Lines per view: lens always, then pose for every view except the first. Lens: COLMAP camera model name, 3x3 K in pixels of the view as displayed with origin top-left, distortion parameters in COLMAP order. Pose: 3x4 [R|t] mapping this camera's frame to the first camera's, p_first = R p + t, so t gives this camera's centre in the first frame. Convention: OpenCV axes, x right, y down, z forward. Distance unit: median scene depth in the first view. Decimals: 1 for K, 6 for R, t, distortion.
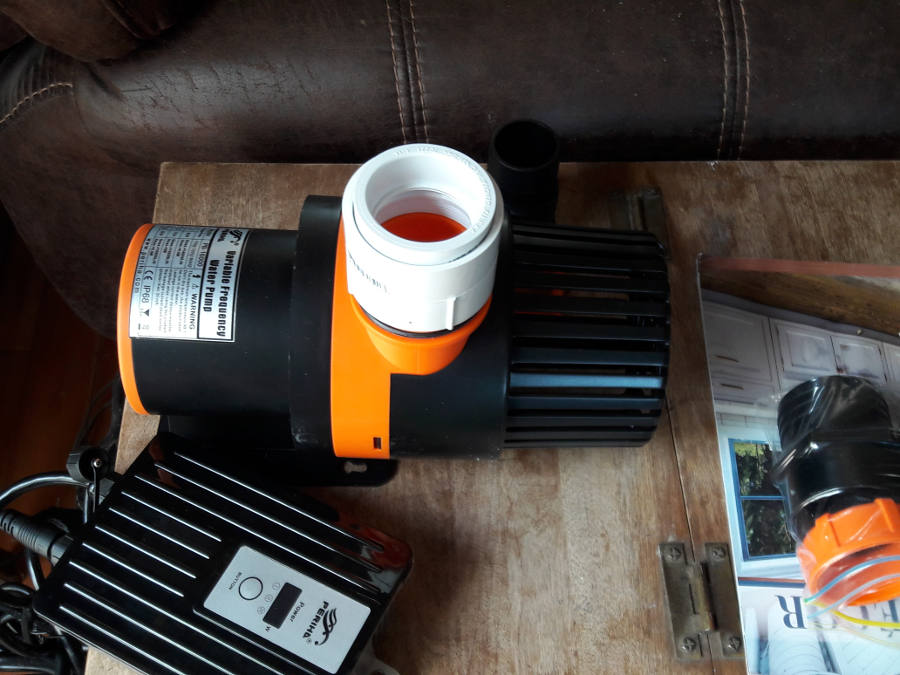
lens RADIAL K [[1057.9, 0, 450.0], [0, 1057.9, 337.5], [0, 0, 1]] dist [0.285293, -0.940960]
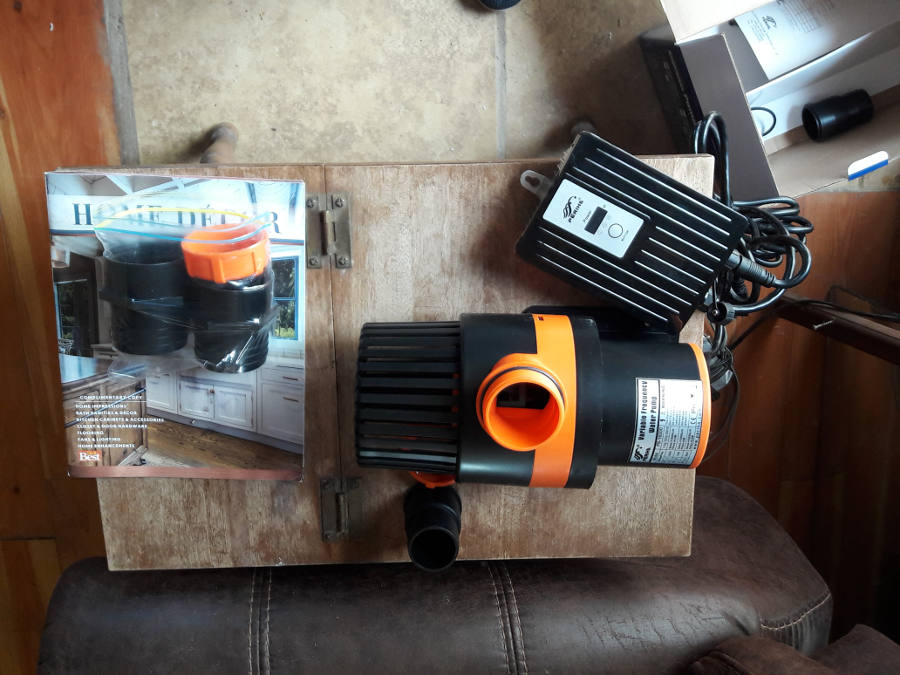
lens RADIAL K [[1057.9, 0, 450.0], [0, 1057.9, 337.5], [0, 0, 1]] dist [0.285293, -0.940960]
pose [[-0.997590, -0.001426, -0.069368, 0.157309], [-0.017769, -0.961195, 0.275299, -0.321847], [-0.067069, 0.275868, 0.958853, -0.436903]]
